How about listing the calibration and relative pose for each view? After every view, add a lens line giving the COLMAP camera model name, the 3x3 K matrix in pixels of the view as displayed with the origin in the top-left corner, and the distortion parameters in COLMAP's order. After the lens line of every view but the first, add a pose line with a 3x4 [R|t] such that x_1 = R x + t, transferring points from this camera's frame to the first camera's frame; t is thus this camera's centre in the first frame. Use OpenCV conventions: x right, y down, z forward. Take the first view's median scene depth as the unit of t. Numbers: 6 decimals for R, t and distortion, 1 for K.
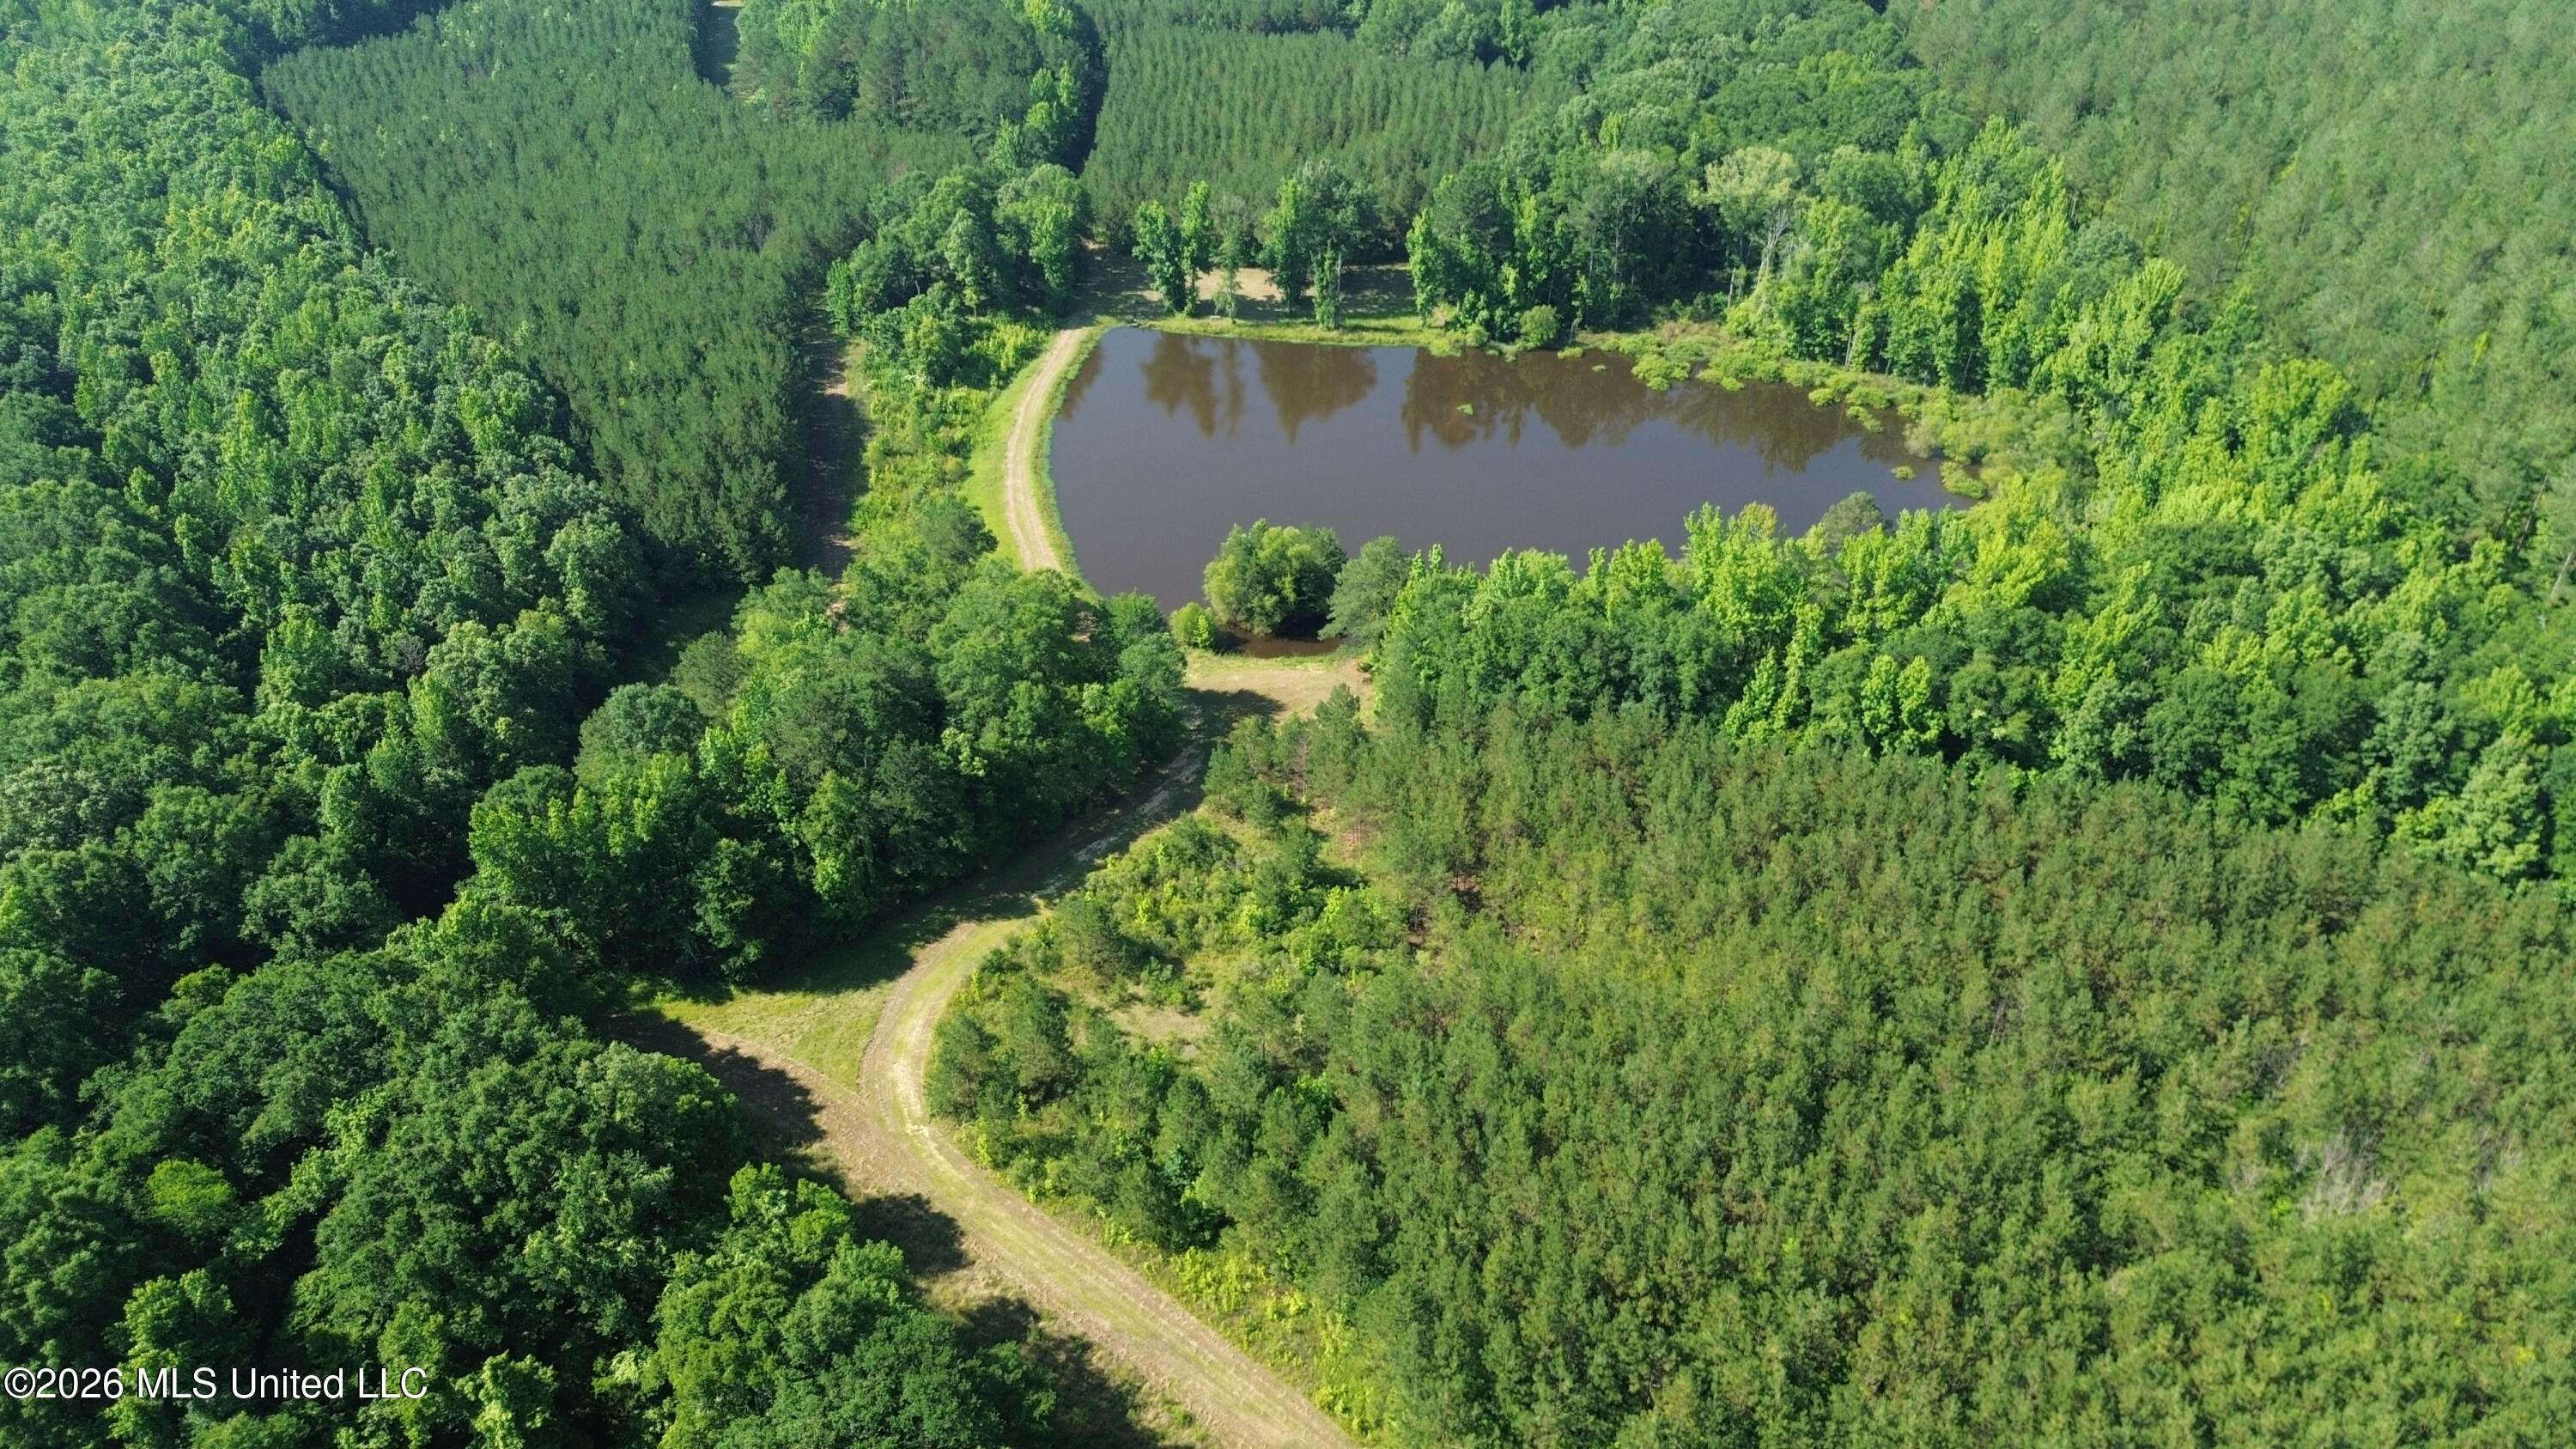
lens RADIAL K [[1812.9, 0, 1276.2], [0, 1812.9, 731.5], [0, 0, 1]] dist [0.072379, -0.064785]
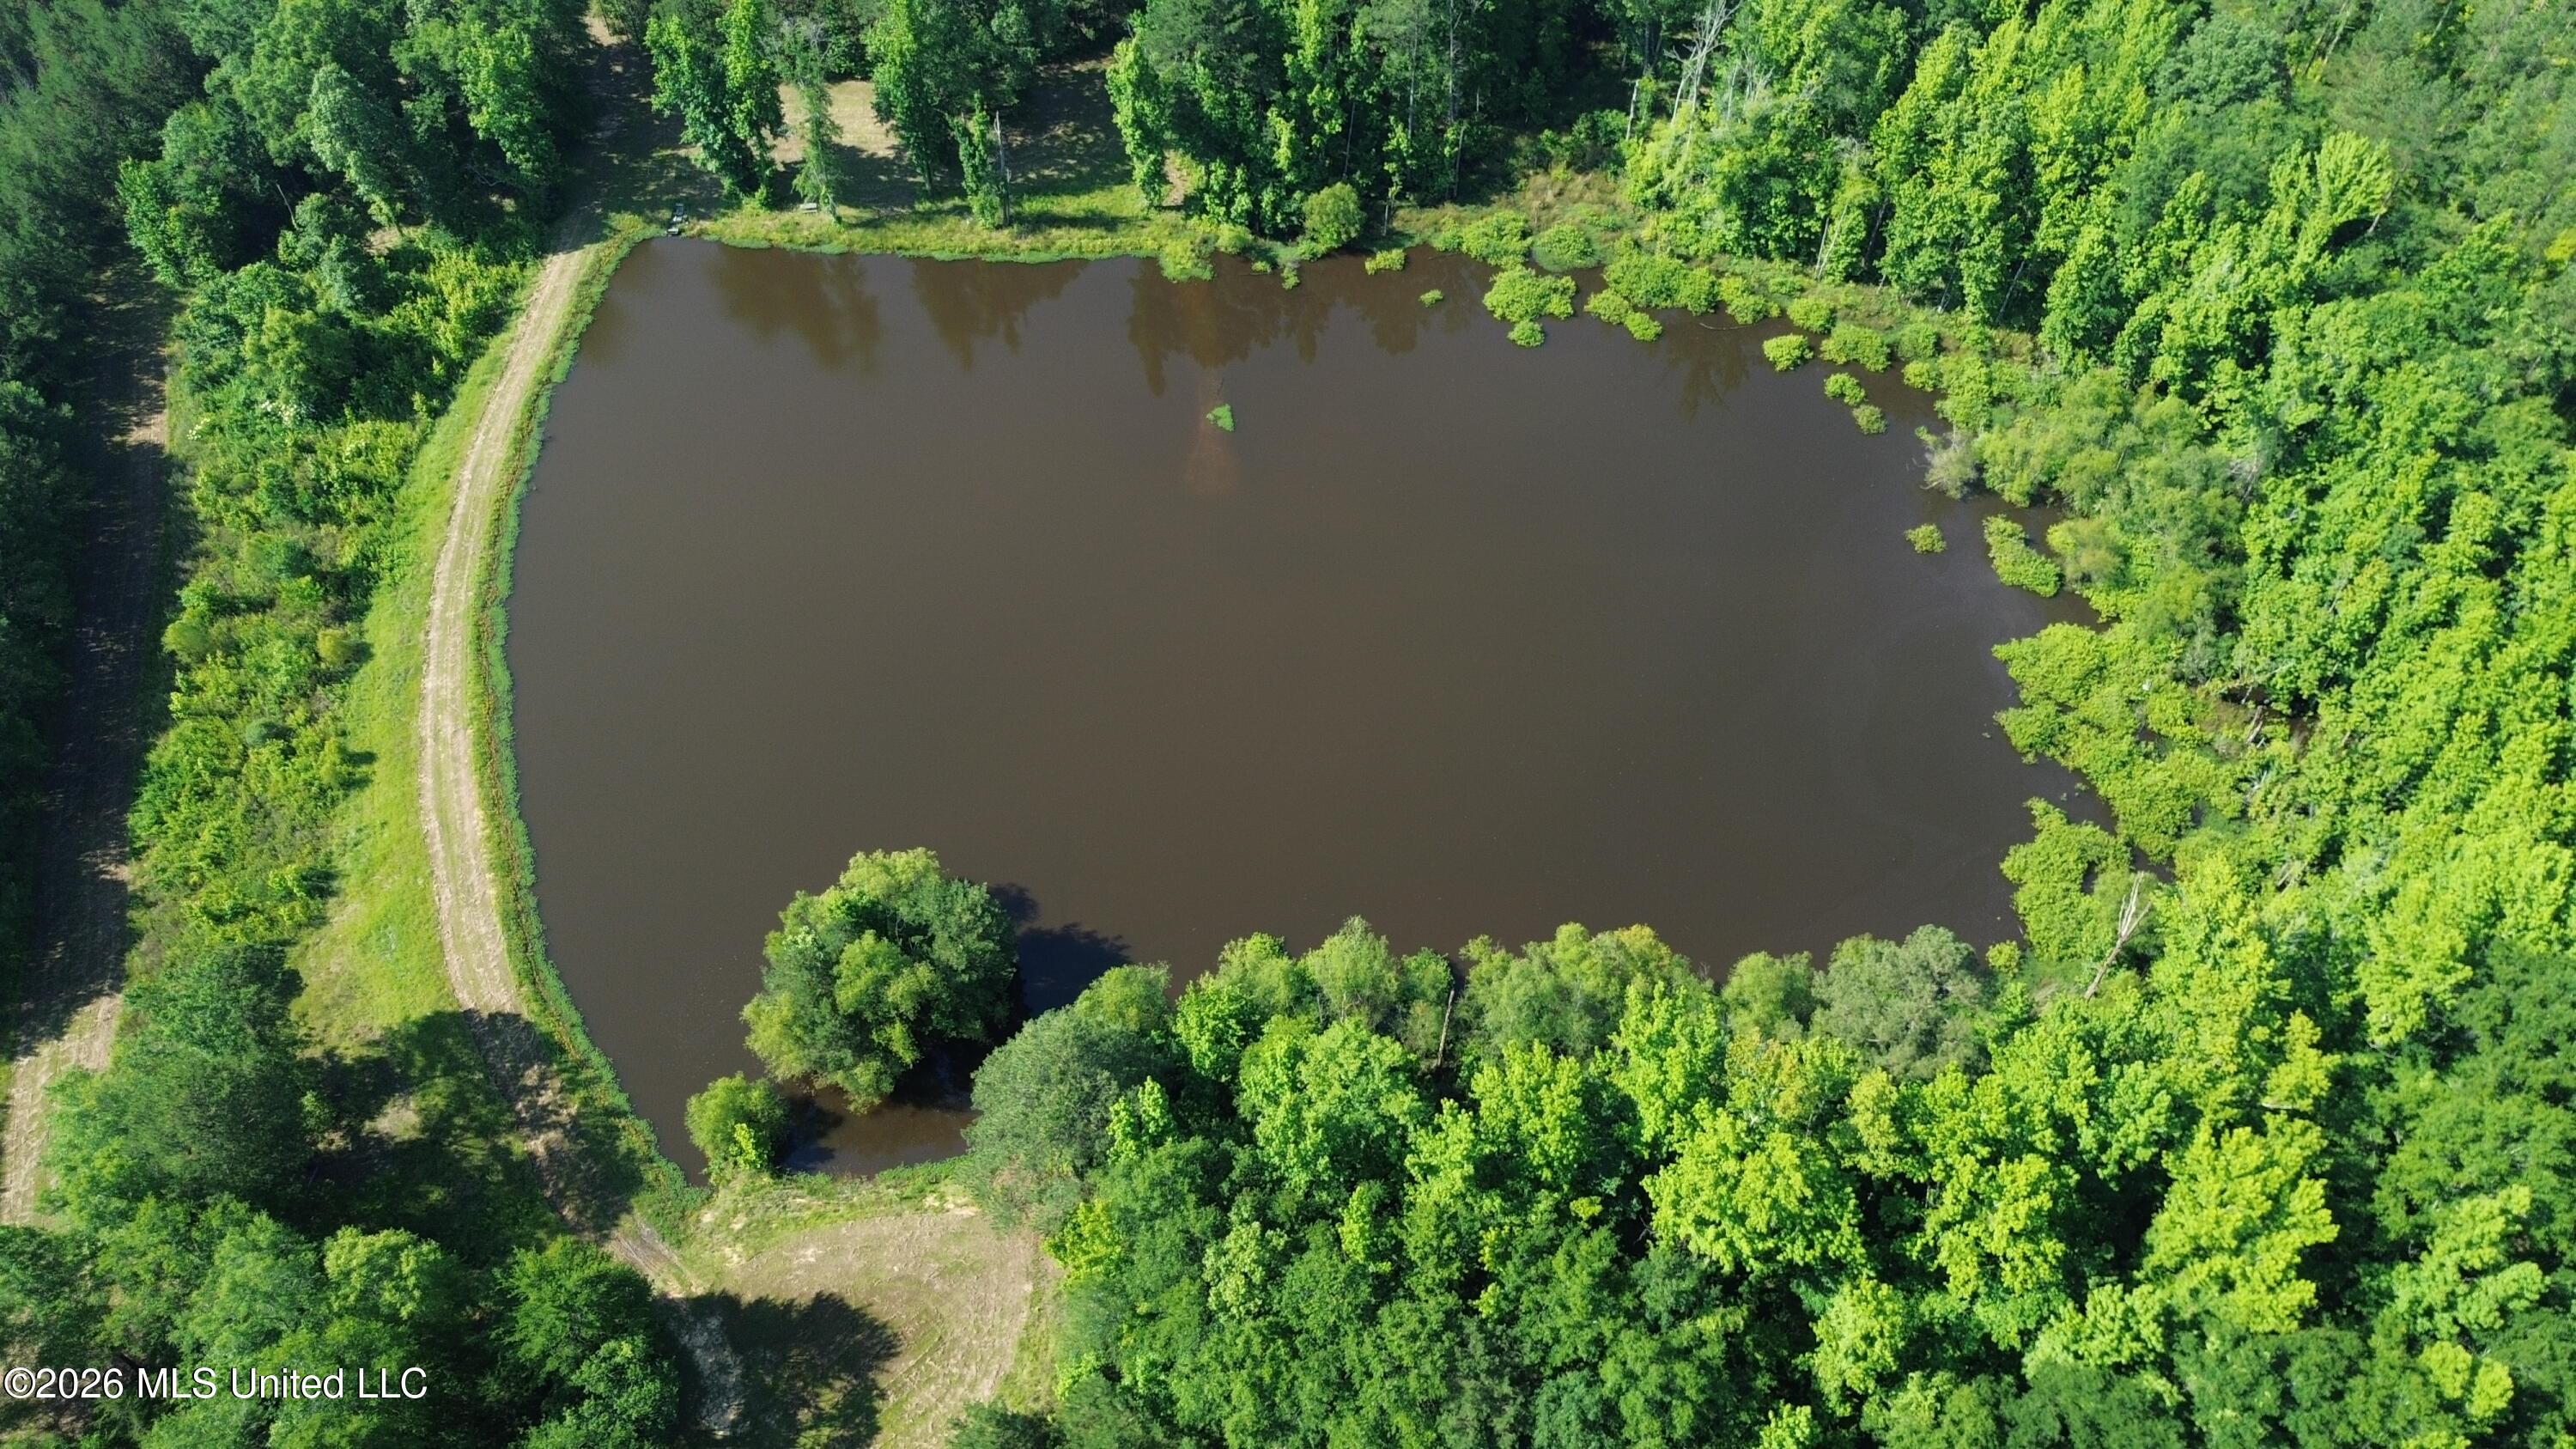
lens RADIAL K [[1829.0, 0, 1284.1], [0, 1829.0, 716.7], [0, 0, 1]] dist [0.070321, -0.072272]
pose [[0.993184, -0.087924, 0.076522, 0.065267], [0.062844, 0.956835, 0.283756, -0.239329], [-0.098168, -0.277013, 0.955838, 0.359141]]
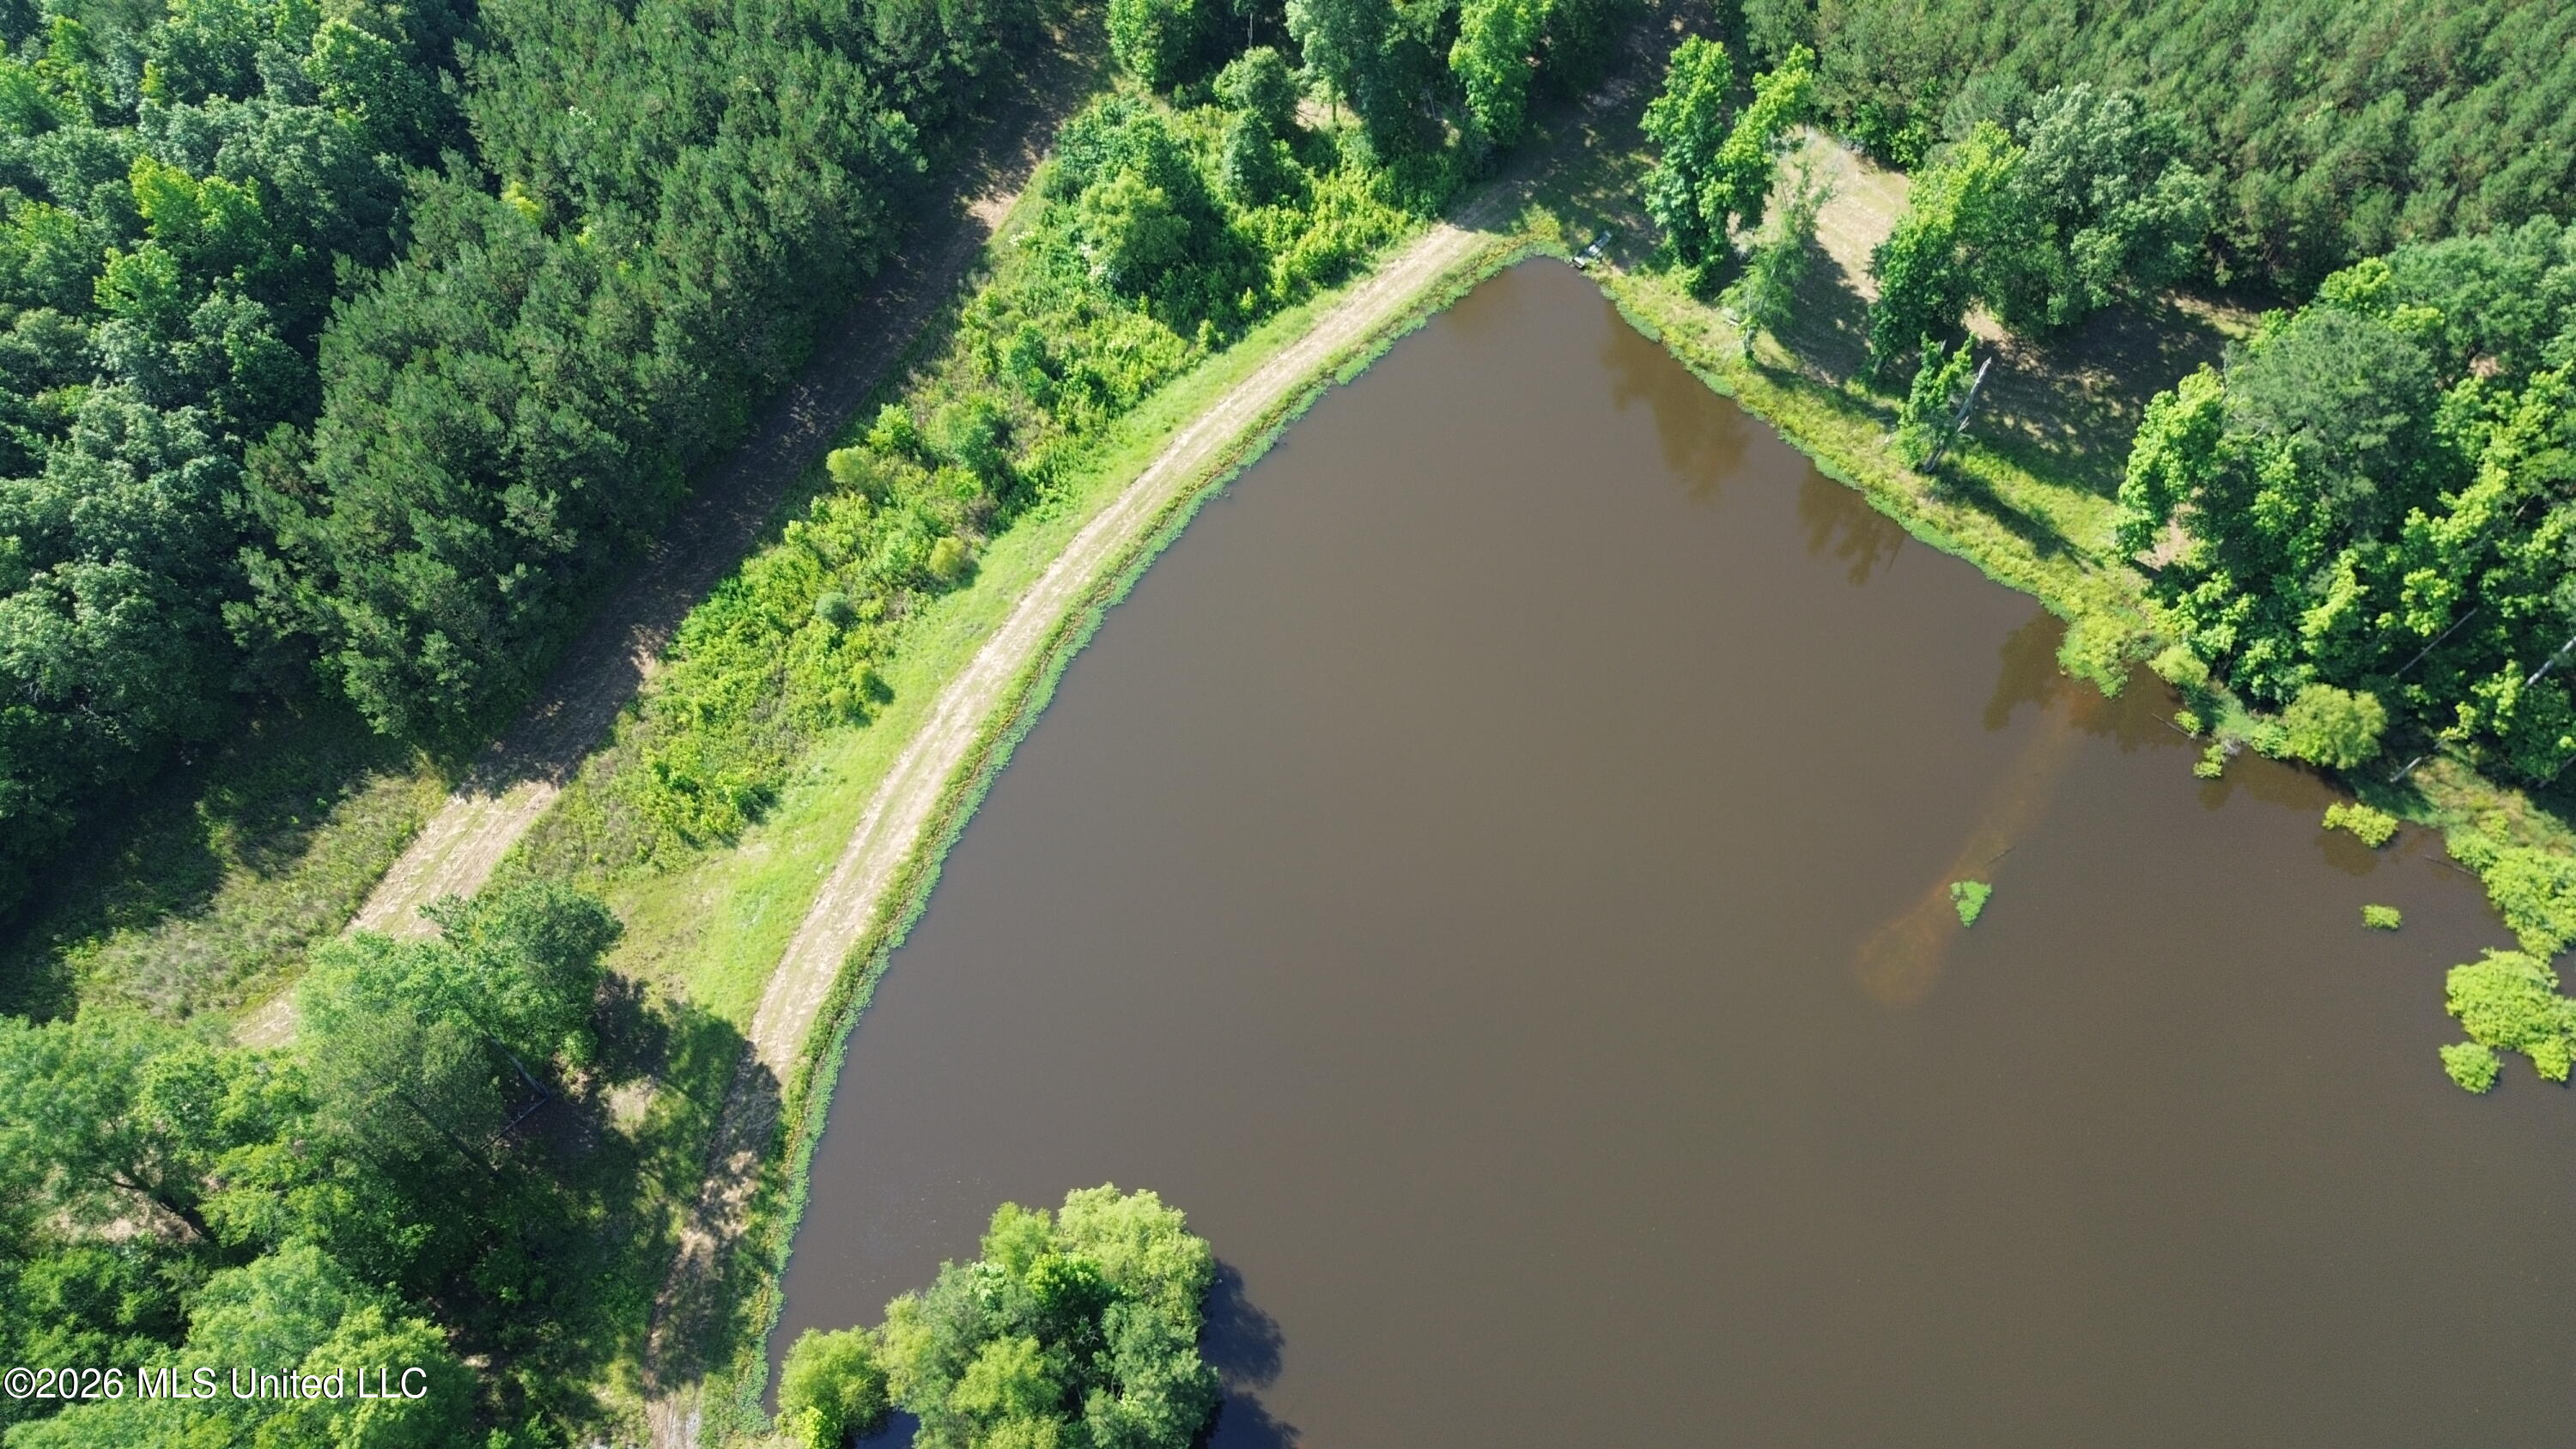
lens RADIAL K [[1829.0, 0, 1284.1], [0, 1829.0, 716.7], [0, 0, 1]] dist [0.070321, -0.072272]
pose [[0.798784, 0.515716, -0.309808, 0.082369], [-0.336771, 0.810012, 0.480069, -0.351874], [0.498527, -0.279137, 0.820703, 0.524927]]
